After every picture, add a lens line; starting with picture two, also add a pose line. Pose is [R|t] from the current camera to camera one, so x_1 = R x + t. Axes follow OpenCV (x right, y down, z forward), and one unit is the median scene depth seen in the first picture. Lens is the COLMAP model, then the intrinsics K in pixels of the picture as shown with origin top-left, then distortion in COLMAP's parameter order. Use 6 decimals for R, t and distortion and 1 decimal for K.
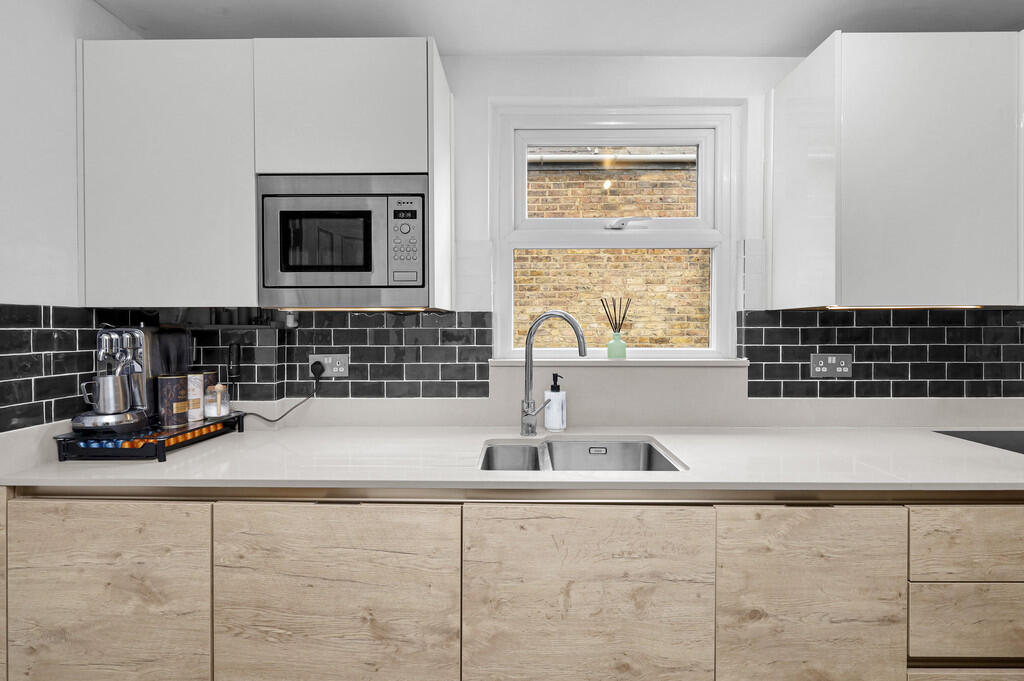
lens RADIAL K [[493.0, 0, 515.1], [0, 493.0, 332.9], [0, 0, 1]] dist [-0.001915, 0.000145]
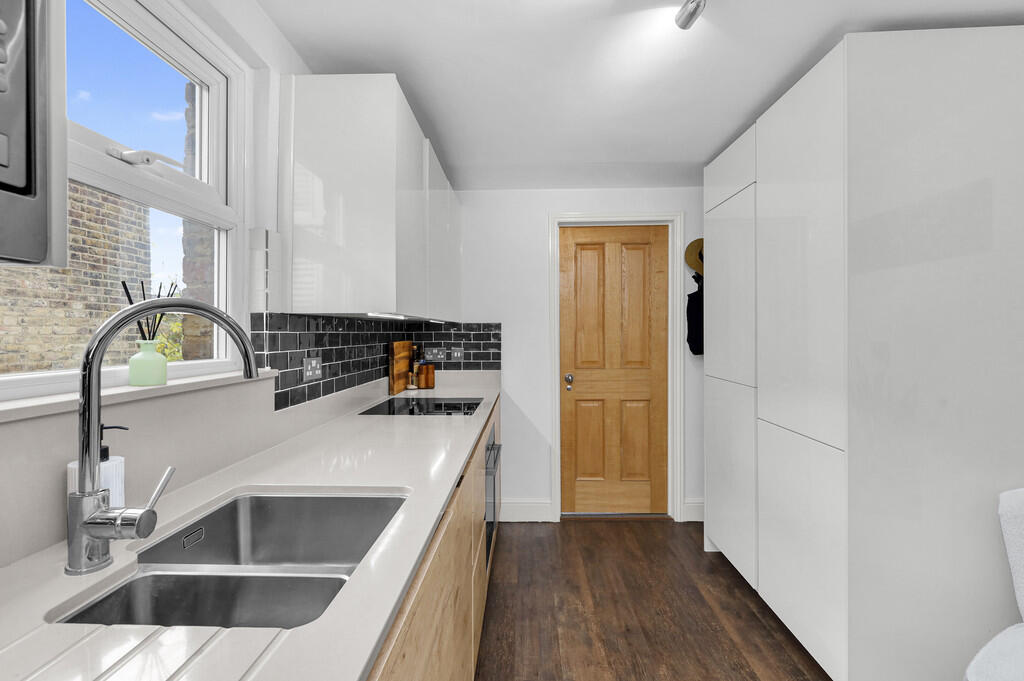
lens RADIAL K [[493.4, 0, 507.6], [0, 493.4, 339.4], [0, 0, 1]] dist [-0.000637, 0.000067]
pose [[0.024046, -0.010989, 0.999650, -0.416700], [0.010149, 0.999891, 0.010747, -0.003204], [-0.999659, 0.009887, 0.024155, 0.602272]]
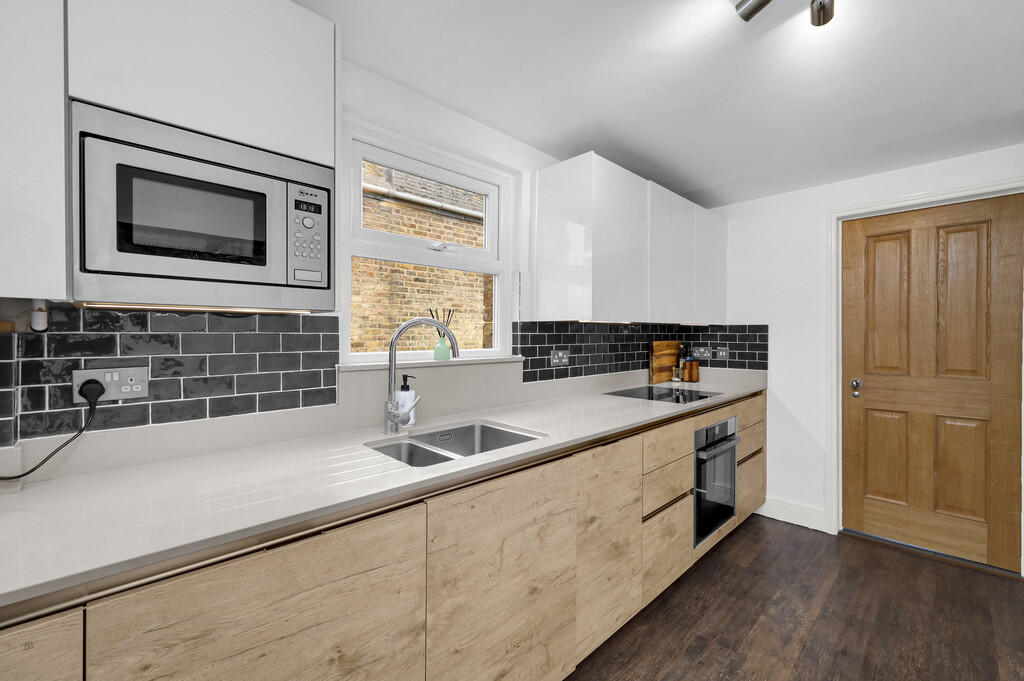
lens RADIAL K [[422.2, 0, 512.0], [0, 422.2, 338.3], [0, 0, 1]] dist [-0.001205, 0.000285]
pose [[0.714767, -0.004678, 0.699347, -0.427938], [0.003886, 0.999989, 0.002717, -0.000783], [-0.699352, 0.000775, 0.714777, 0.162301]]
